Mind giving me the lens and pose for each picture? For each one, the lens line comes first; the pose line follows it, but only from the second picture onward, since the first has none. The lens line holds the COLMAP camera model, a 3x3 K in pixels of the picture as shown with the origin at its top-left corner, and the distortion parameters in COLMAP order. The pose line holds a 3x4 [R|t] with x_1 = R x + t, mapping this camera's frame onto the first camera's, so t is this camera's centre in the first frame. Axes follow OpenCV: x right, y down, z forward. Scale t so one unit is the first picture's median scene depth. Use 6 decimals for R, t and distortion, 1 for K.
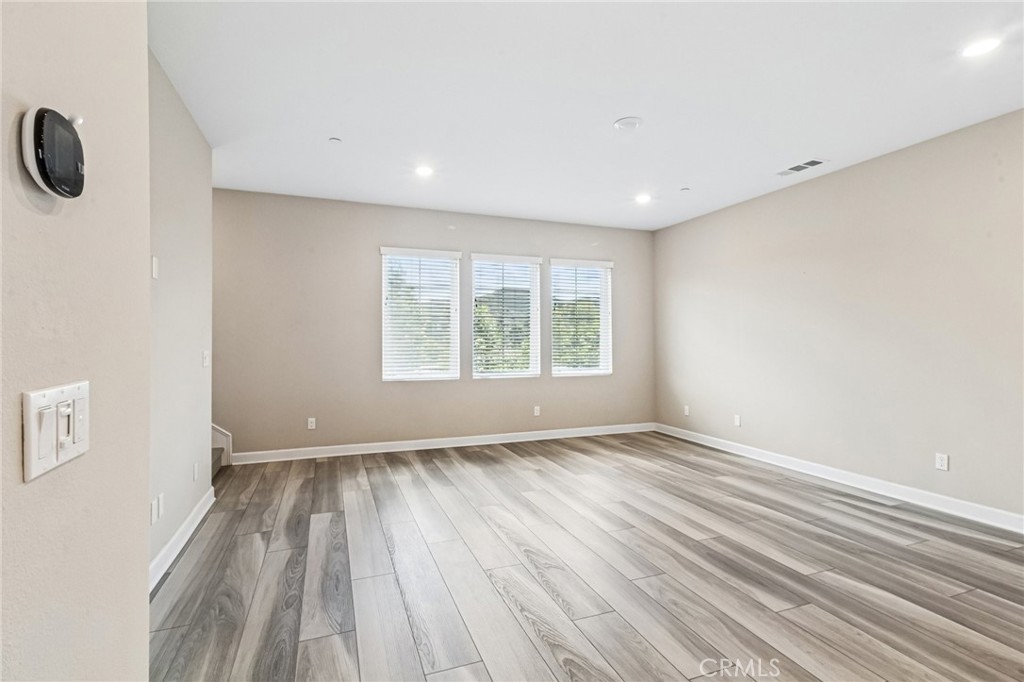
lens RADIAL K [[483.3, 0, 508.2], [0, 483.3, 332.8], [0, 0, 1]] dist [0.000458, 0.000274]
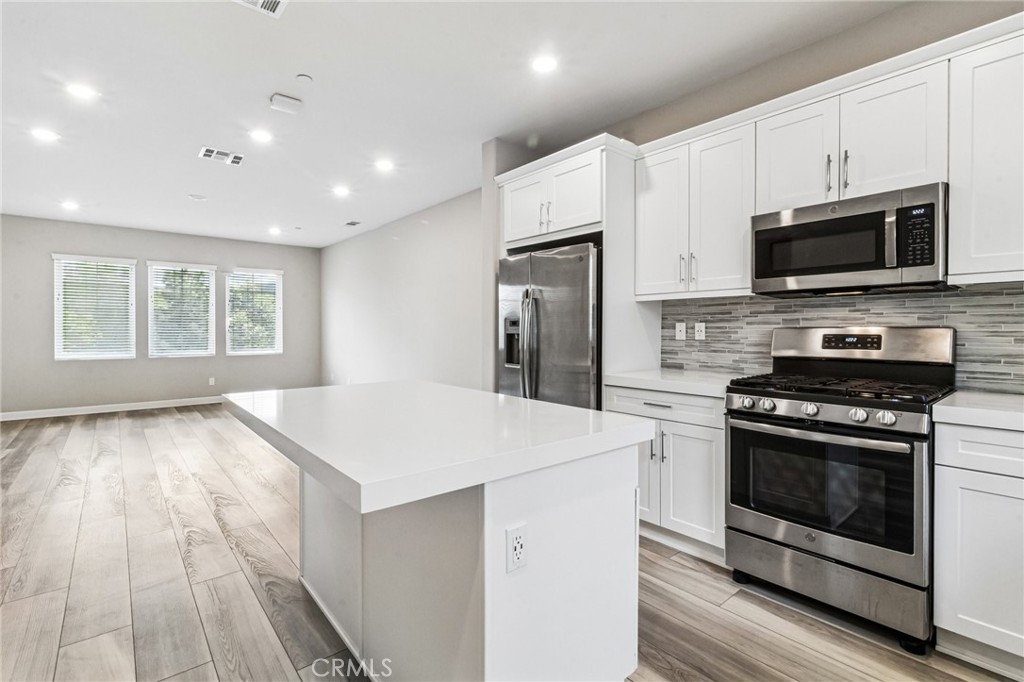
lens RADIAL K [[487.0, 0, 513.4], [0, 487.0, 329.1], [0, 0, 1]] dist [0.000706, -0.000410]
pose [[0.945234, 0.001769, 0.326388, 0.625338], [-0.006876, 0.999871, 0.014493, -0.011326], [-0.326320, -0.015944, 0.945125, -0.811432]]
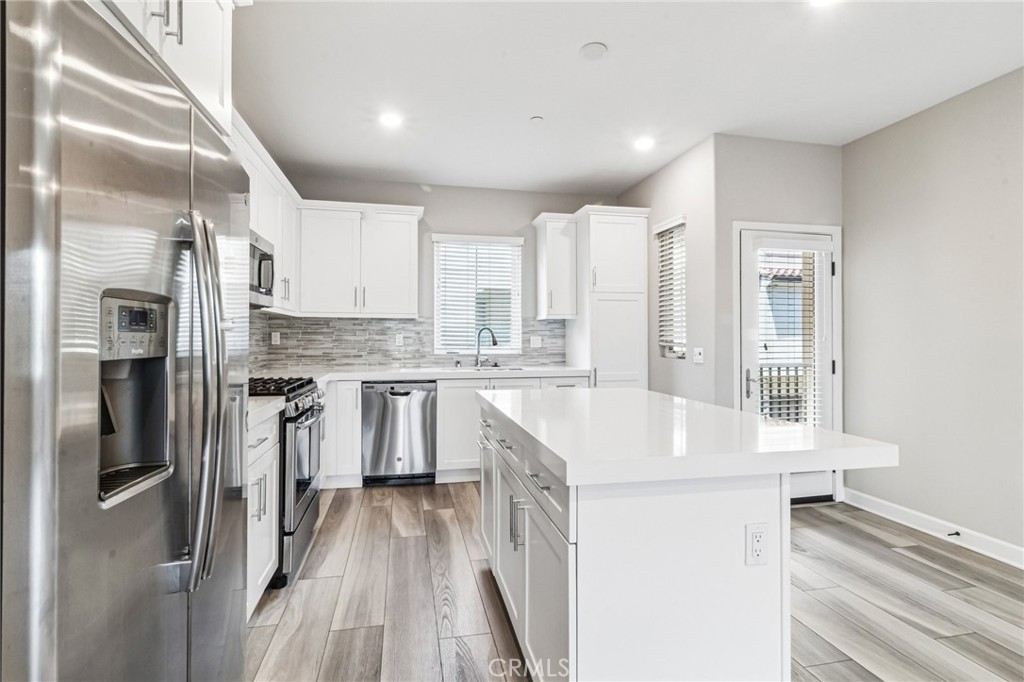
lens RADIAL K [[483.3, 0, 508.2], [0, 483.3, 332.8], [0, 0, 1]] dist [0.000458, 0.000274]
pose [[-0.989231, 0.001425, 0.146354, 0.717052], [-0.002401, 0.999660, -0.025963, 0.003632], [-0.146341, -0.026035, -0.988891, 0.255558]]
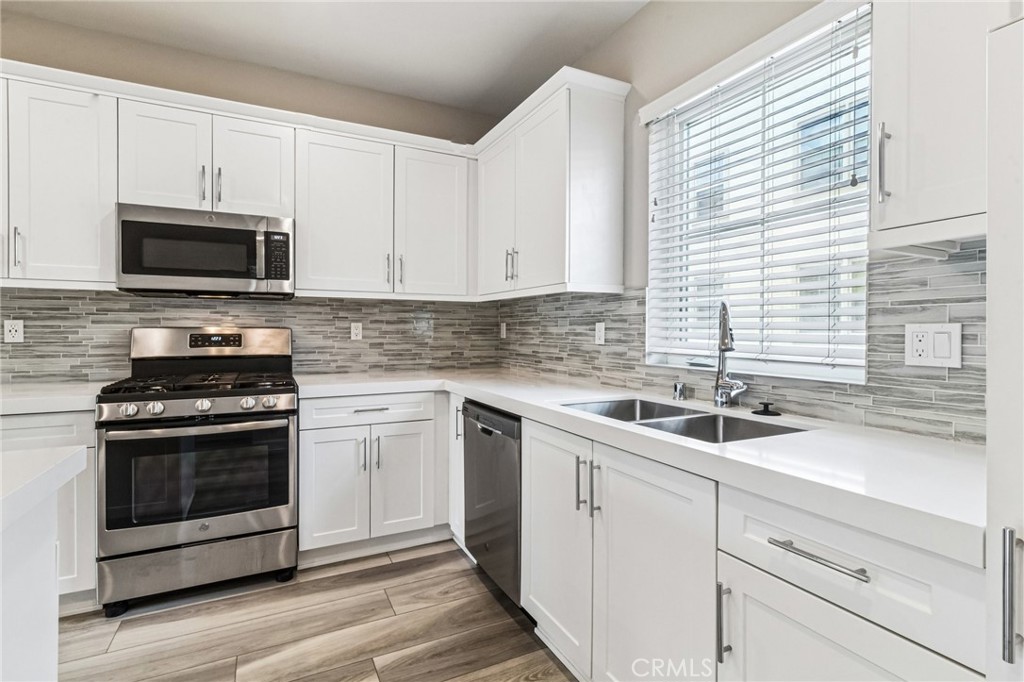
lens RADIAL K [[475.0, 0, 492.5], [0, 475.0, 330.5], [0, 0, 1]] dist [0.001980, 0.000676]
pose [[-0.083107, 0.001211, 0.996540, 0.532657], [-0.018874, 0.999818, -0.002788, -0.008806], [-0.996362, -0.019040, -0.083069, -0.696419]]
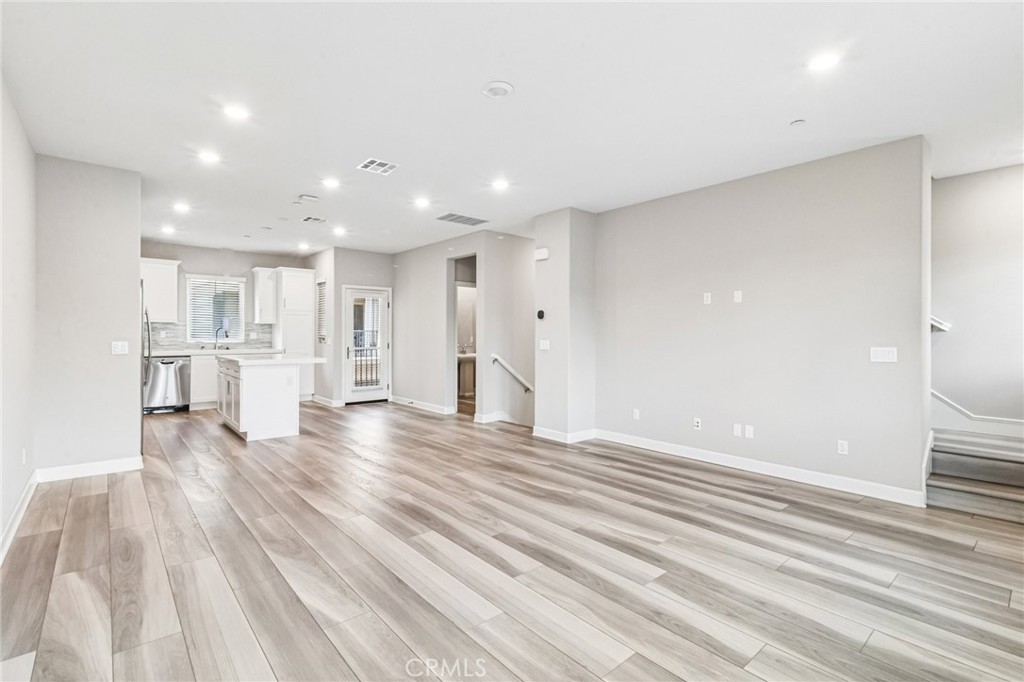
lens RADIAL K [[476.0, 0, 511.2], [0, 476.0, 333.0], [0, 0, 1]] dist [-0.001346, 0.000163]
pose [[-0.939955, -0.004363, -0.341270, 0.447690], [0.000911, 0.999883, -0.015292, 0.017779], [0.341297, -0.014685, -0.939841, 1.552576]]
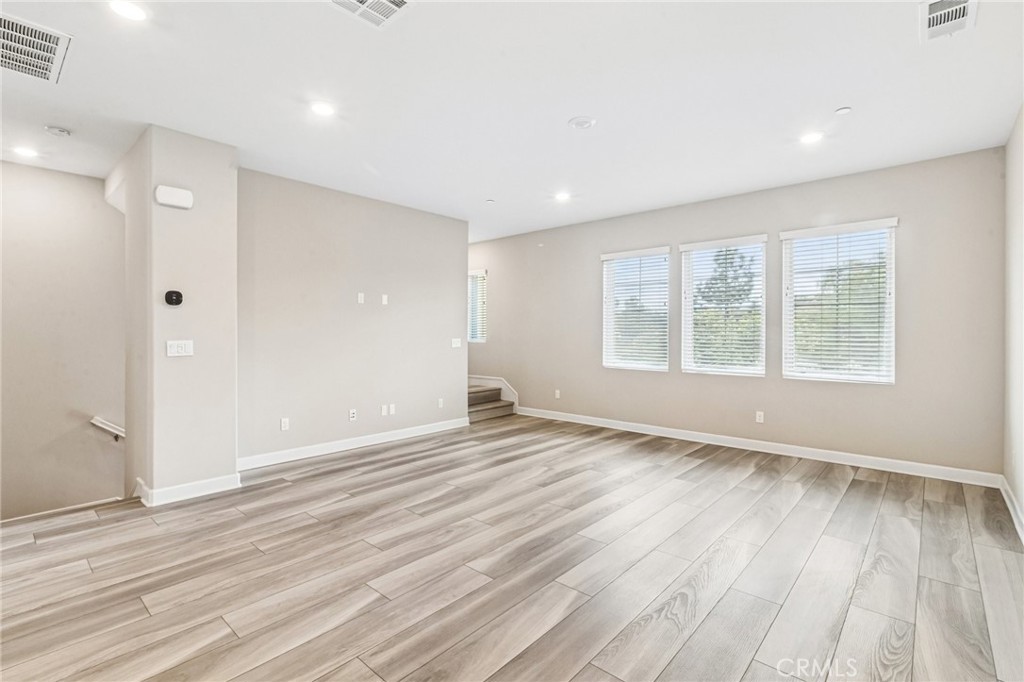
lens RADIAL K [[475.0, 0, 492.5], [0, 475.0, 330.5], [0, 0, 1]] dist [0.001980, 0.000676]
pose [[0.445338, -0.001327, -0.895362, 0.922909], [0.010523, 0.999938, 0.003752, 0.000767], [0.895301, -0.011093, 0.445324, 0.311497]]
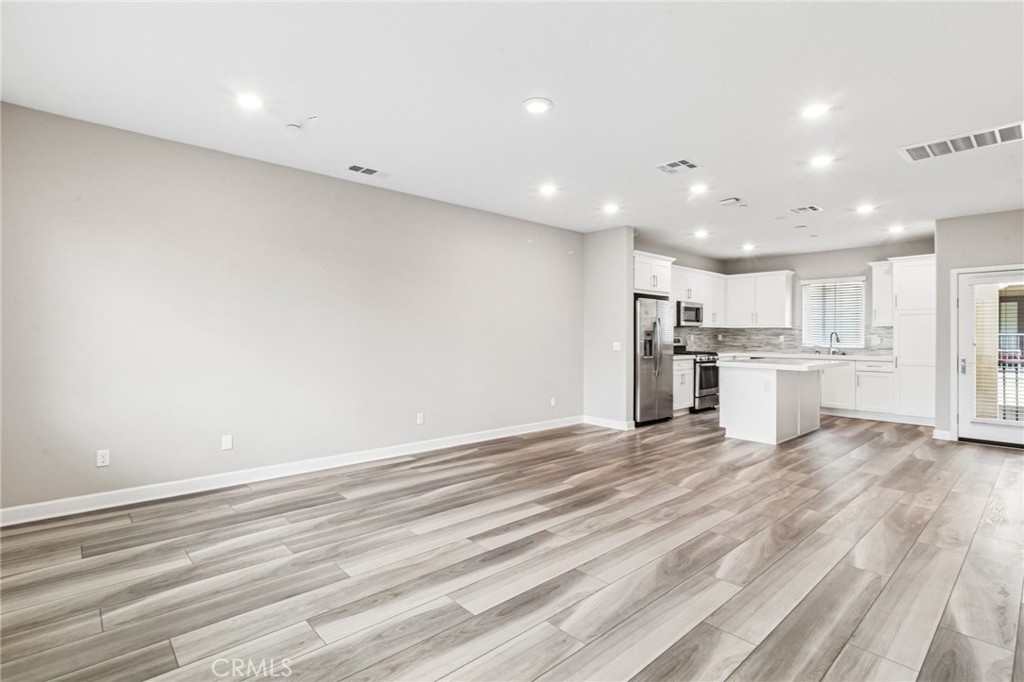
lens RADIAL K [[483.6, 0, 487.4], [0, 483.6, 326.3], [0, 0, 1]] dist [-0.002407, -0.000524]
pose [[-0.344295, 0.016838, 0.938711, -0.503590], [-0.020046, 0.999479, -0.025280, 0.017841], [-0.938648, -0.027521, -0.343778, 1.195164]]
